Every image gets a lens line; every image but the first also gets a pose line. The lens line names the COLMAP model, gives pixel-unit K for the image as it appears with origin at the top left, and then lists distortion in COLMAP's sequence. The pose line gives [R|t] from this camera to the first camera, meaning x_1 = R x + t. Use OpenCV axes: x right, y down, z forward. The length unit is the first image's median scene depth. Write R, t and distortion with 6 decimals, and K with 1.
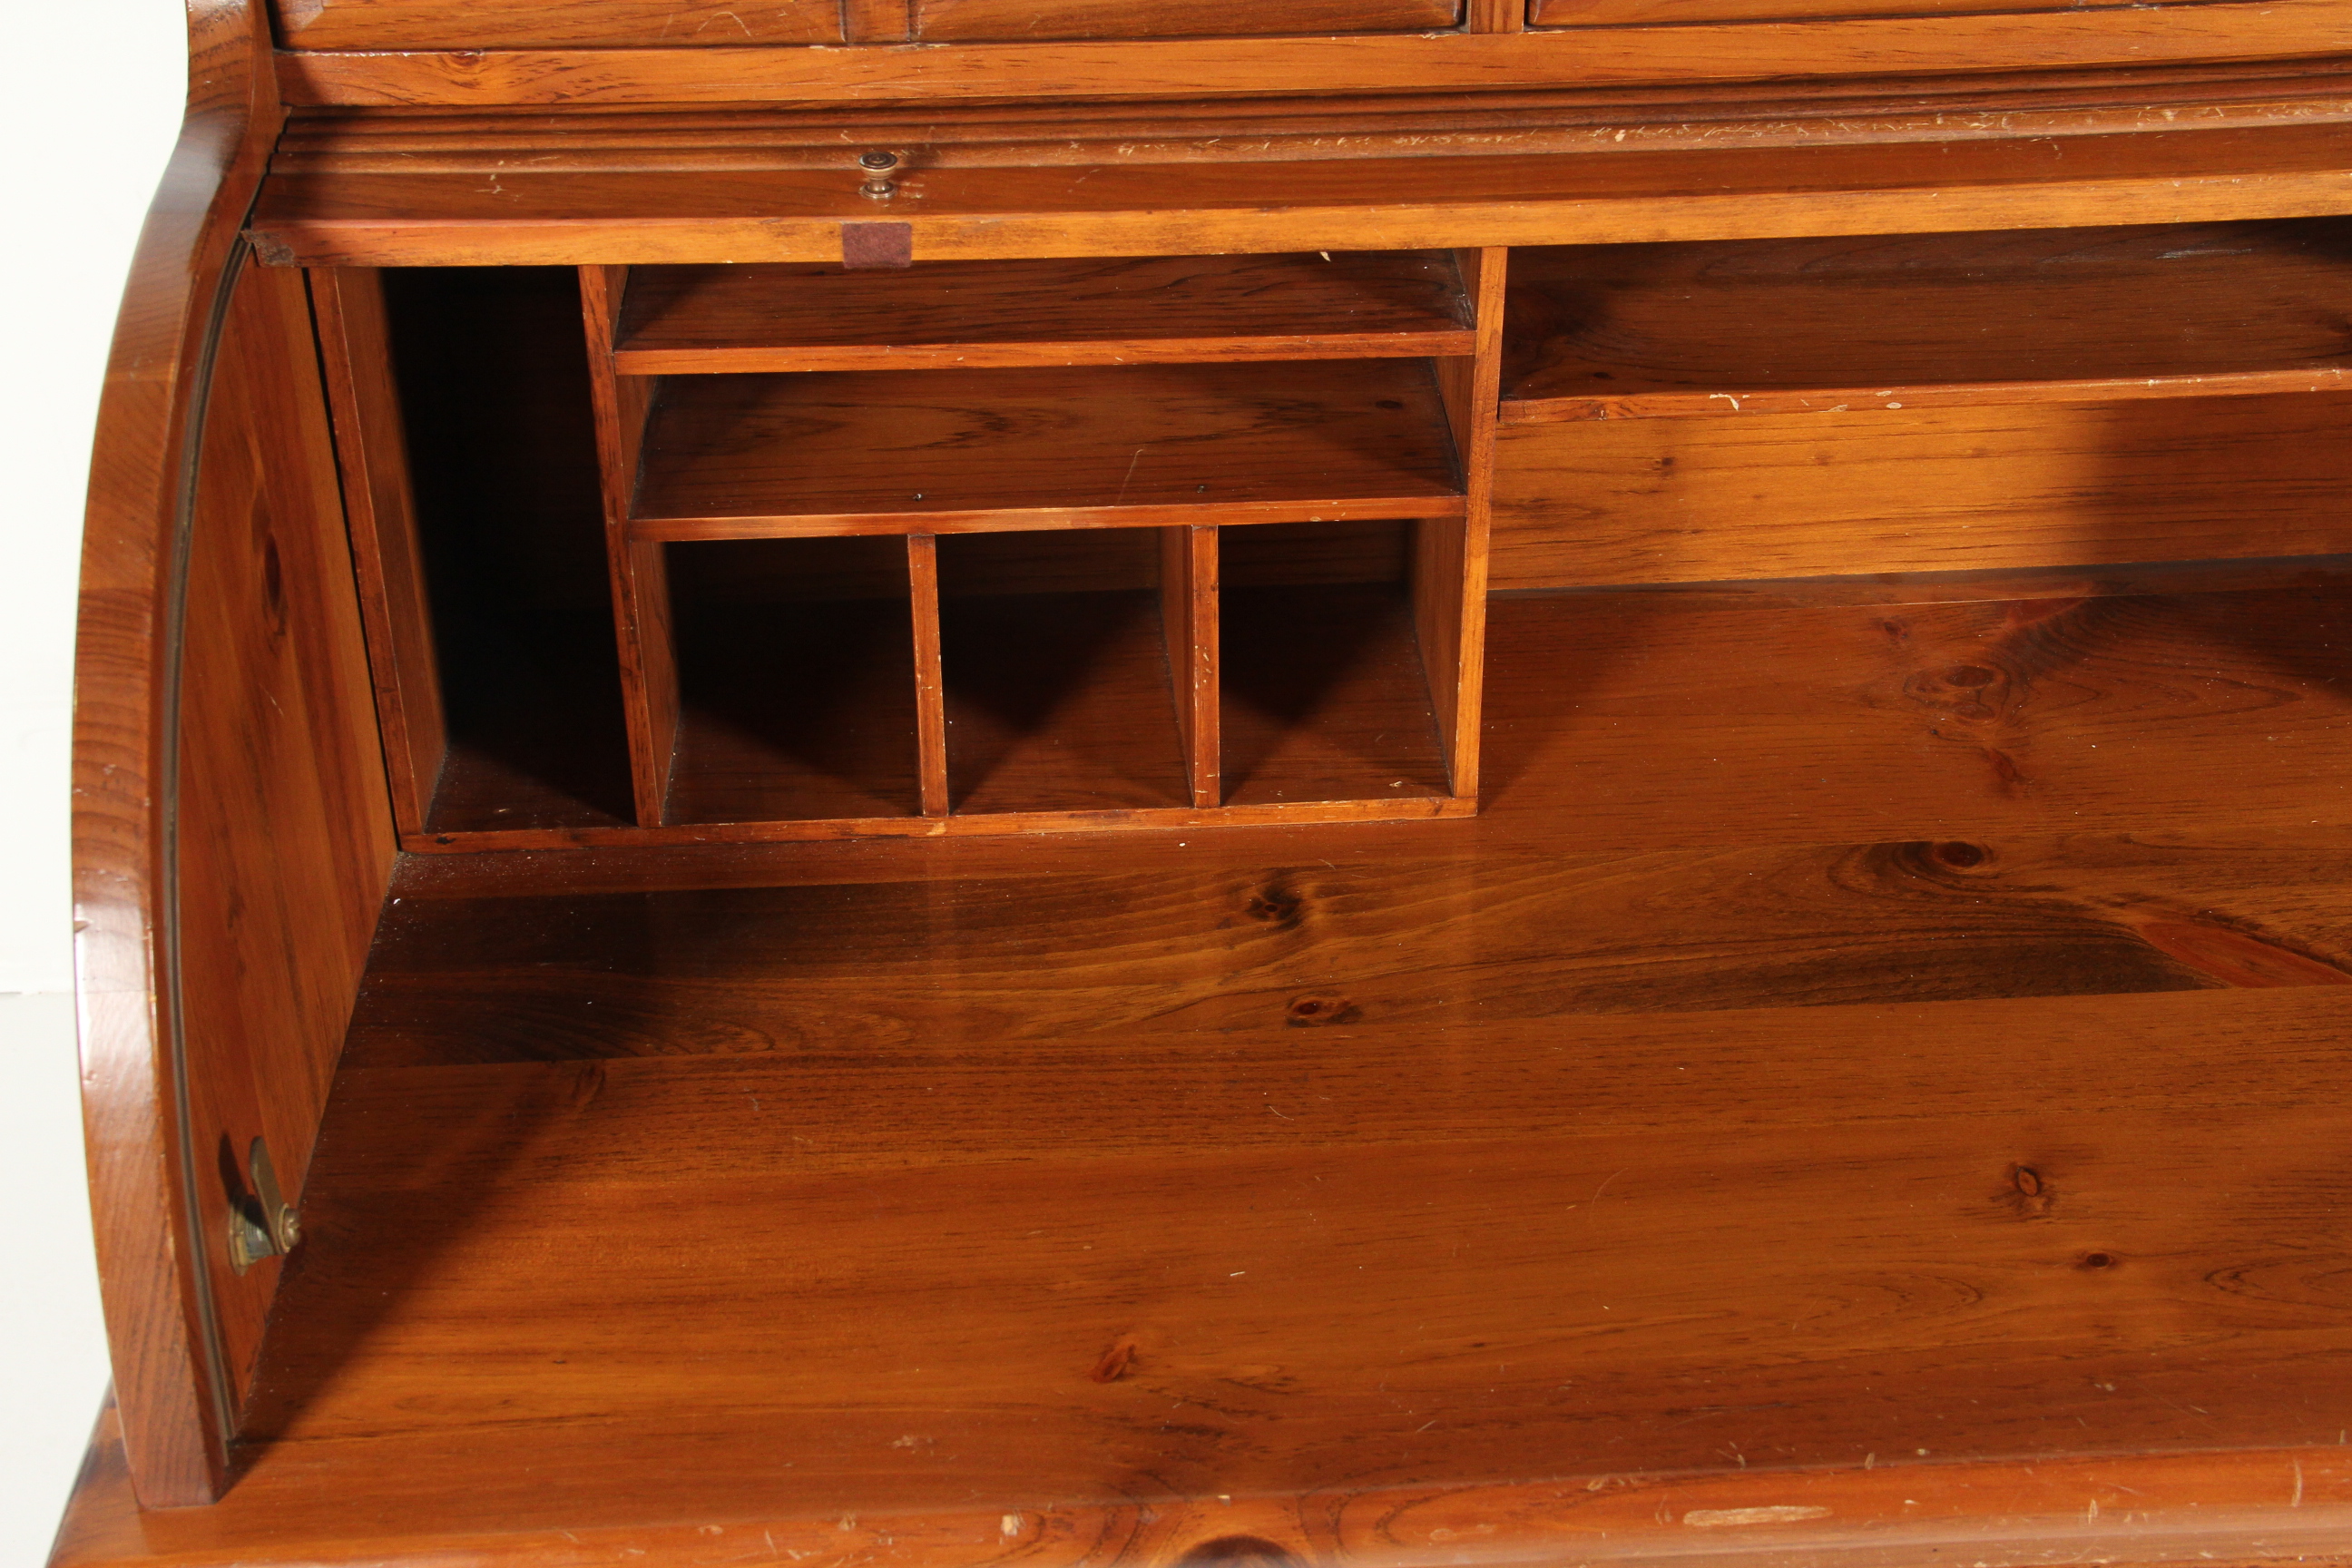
lens RADIAL K [[3300.1, 0, 1193.2], [0, 3300.1, 813.7], [0, 0, 1]] dist [0.022605, 0.427558]
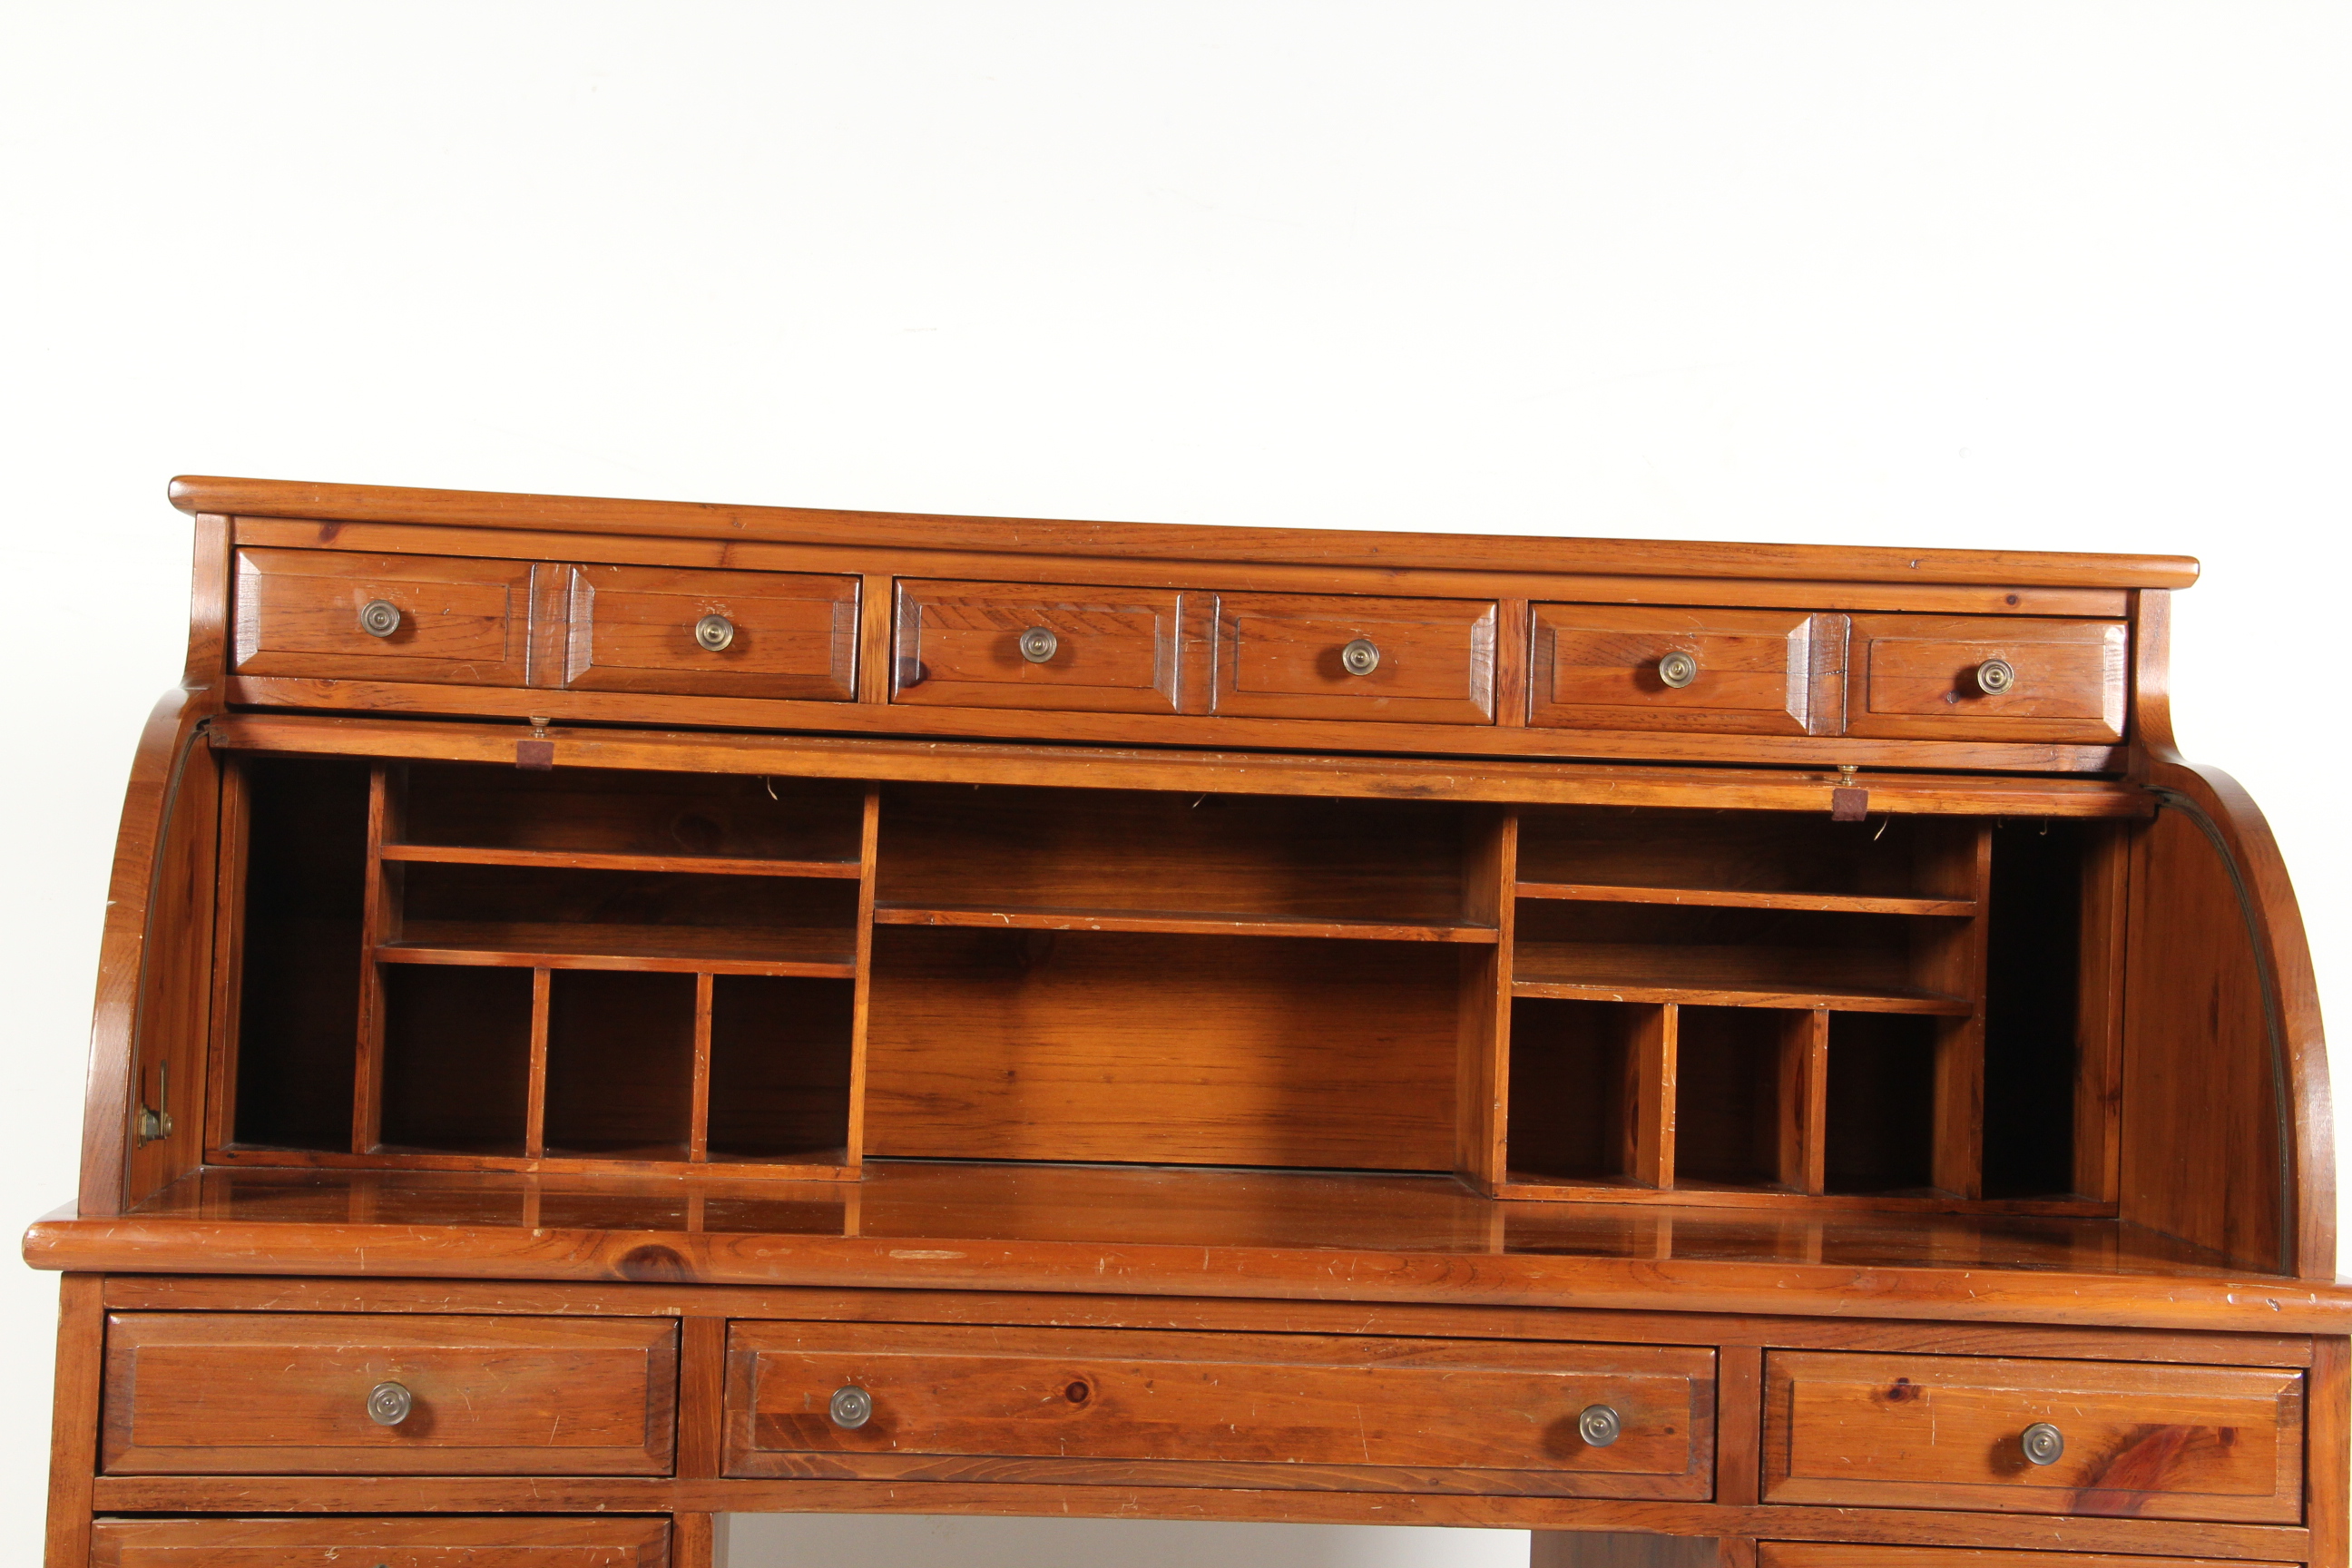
lens RADIAL K [[4655.6, 0, 1176.0], [0, 4655.6, 784.0], [0, 0, 1]] dist [0.234868, 0.691368]
pose [[0.998792, 0.045069, 0.019559, 0.217550], [-0.027596, 0.844010, -0.535617, 1.248953], [-0.040648, 0.534430, 0.844235, -1.262747]]
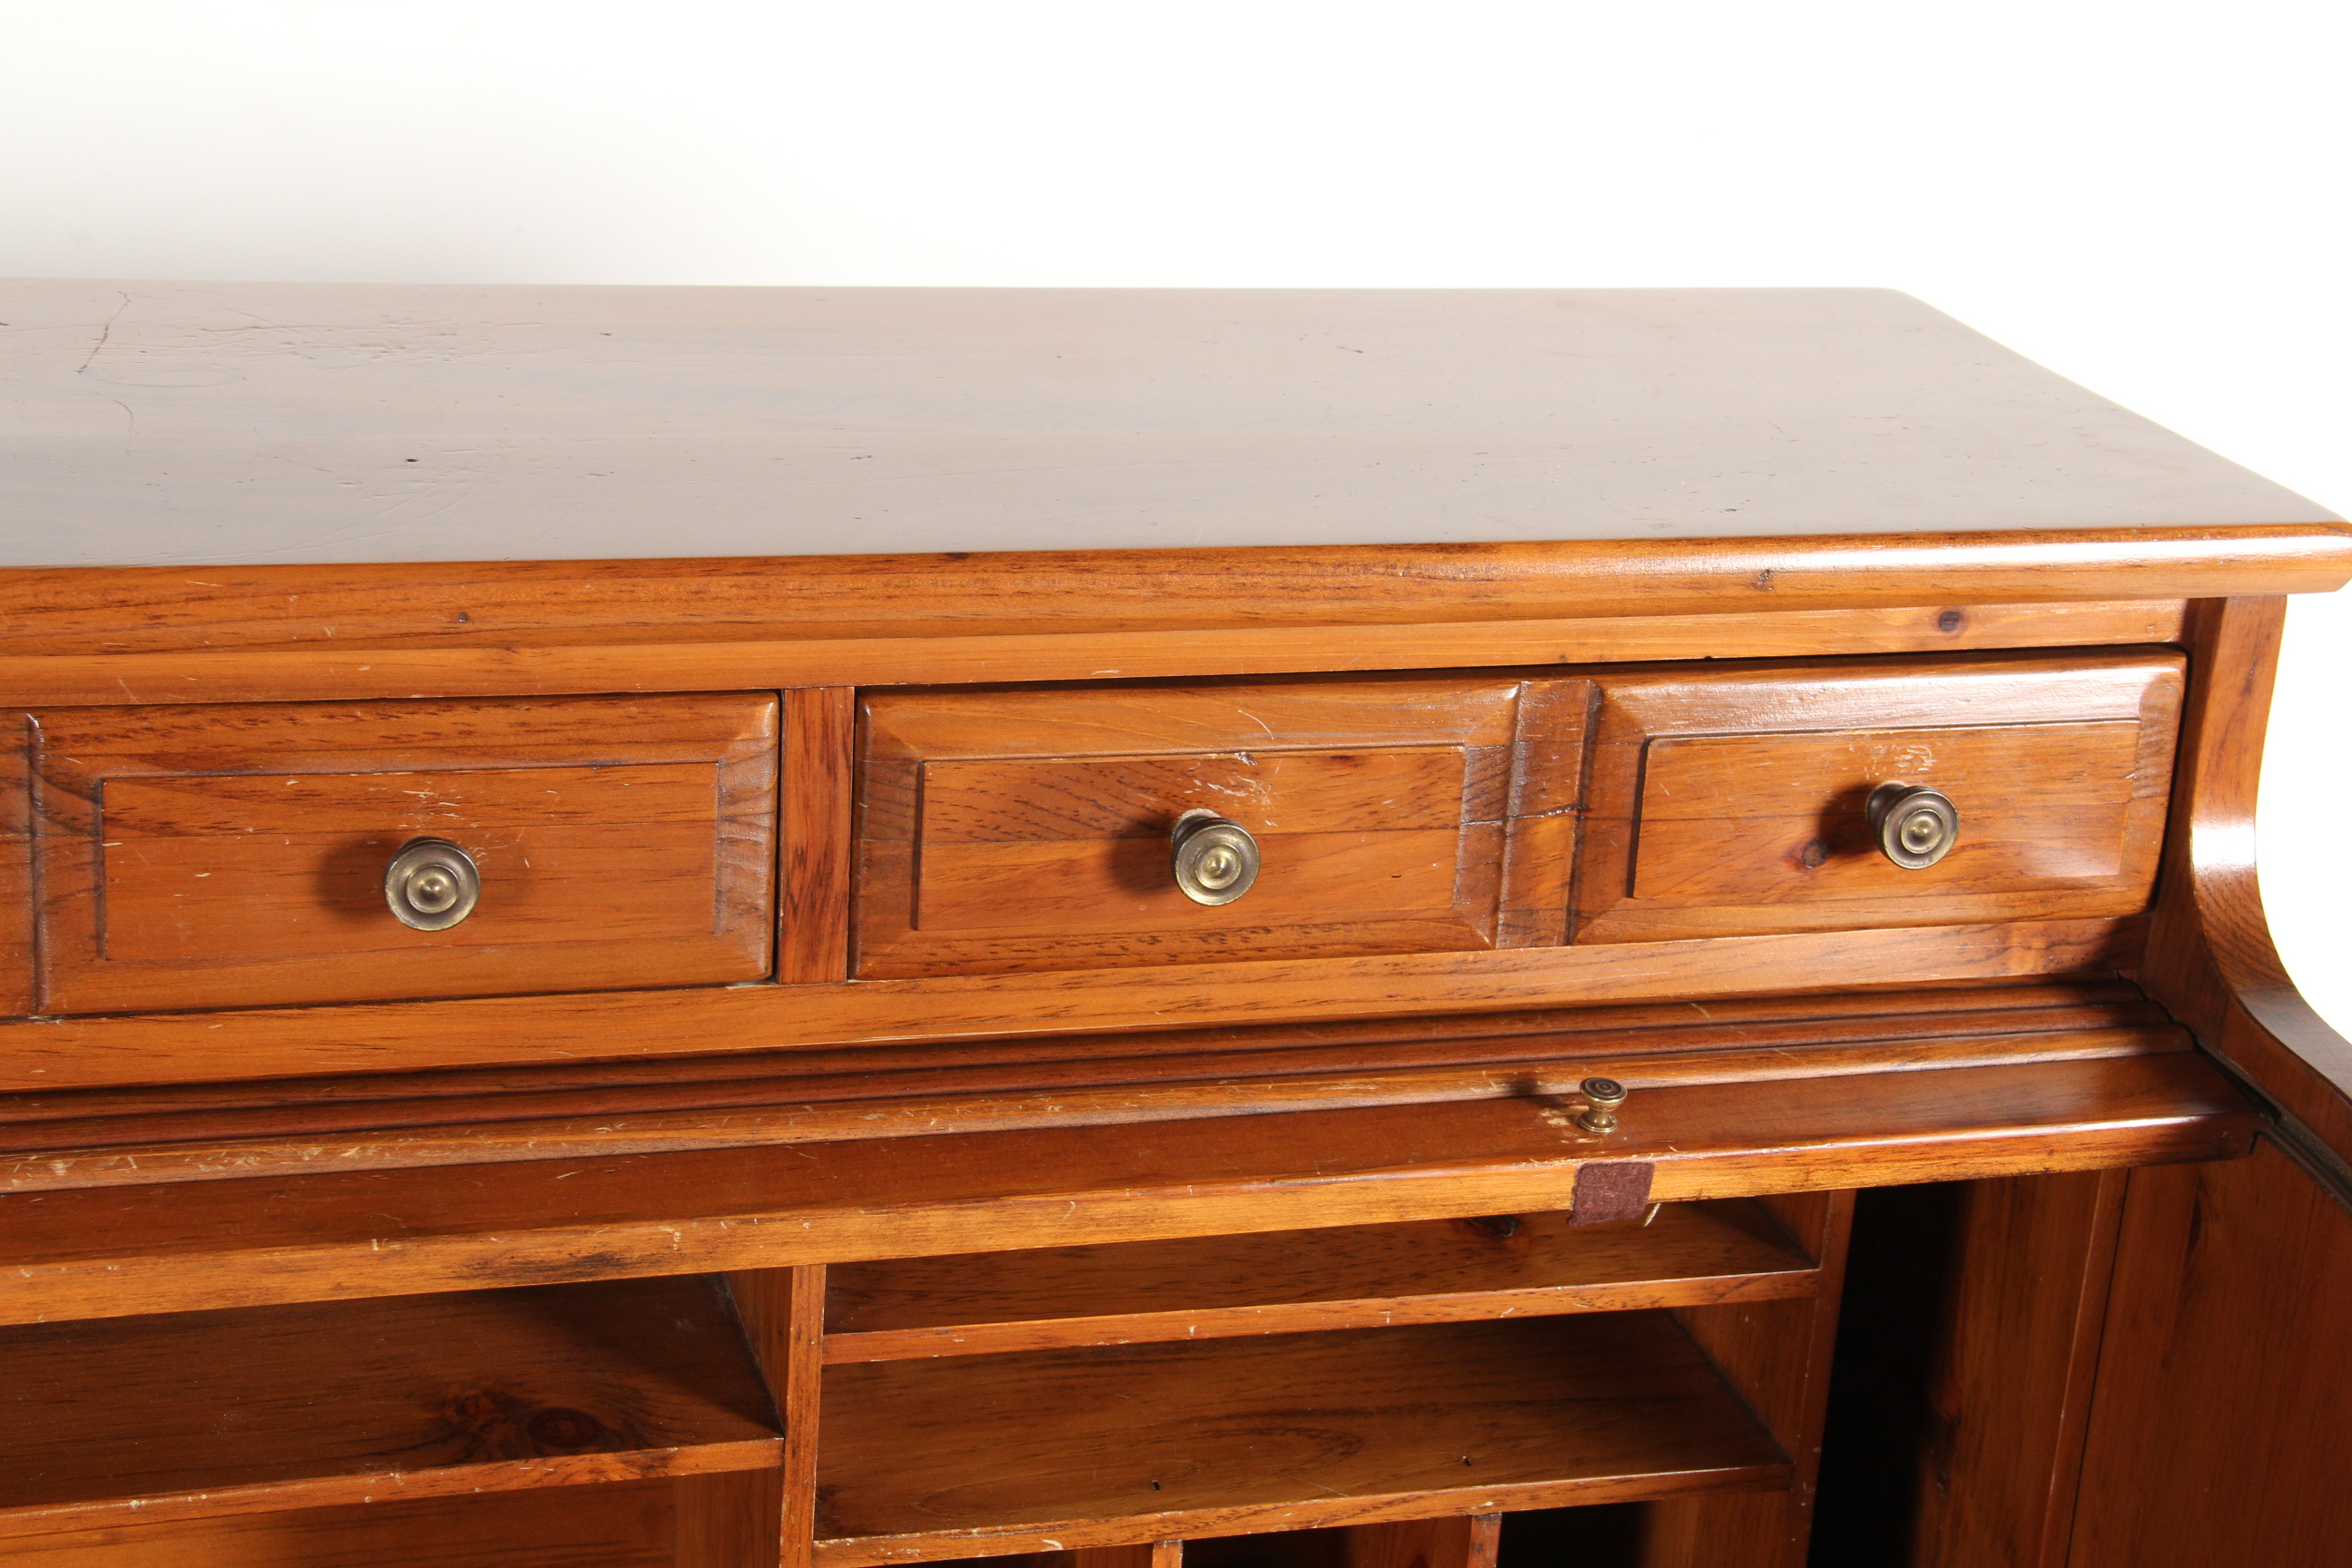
lens RADIAL K [[3872.7, 0, 1195.9], [0, 3872.7, 789.1], [0, 0, 1]] dist [0.119040, 0.415326]
pose [[0.971784, -0.000954, 0.235869, 0.334618], [0.050589, 0.977565, -0.204471, -0.101913], [-0.230382, 0.210634, 0.950030, 0.099855]]
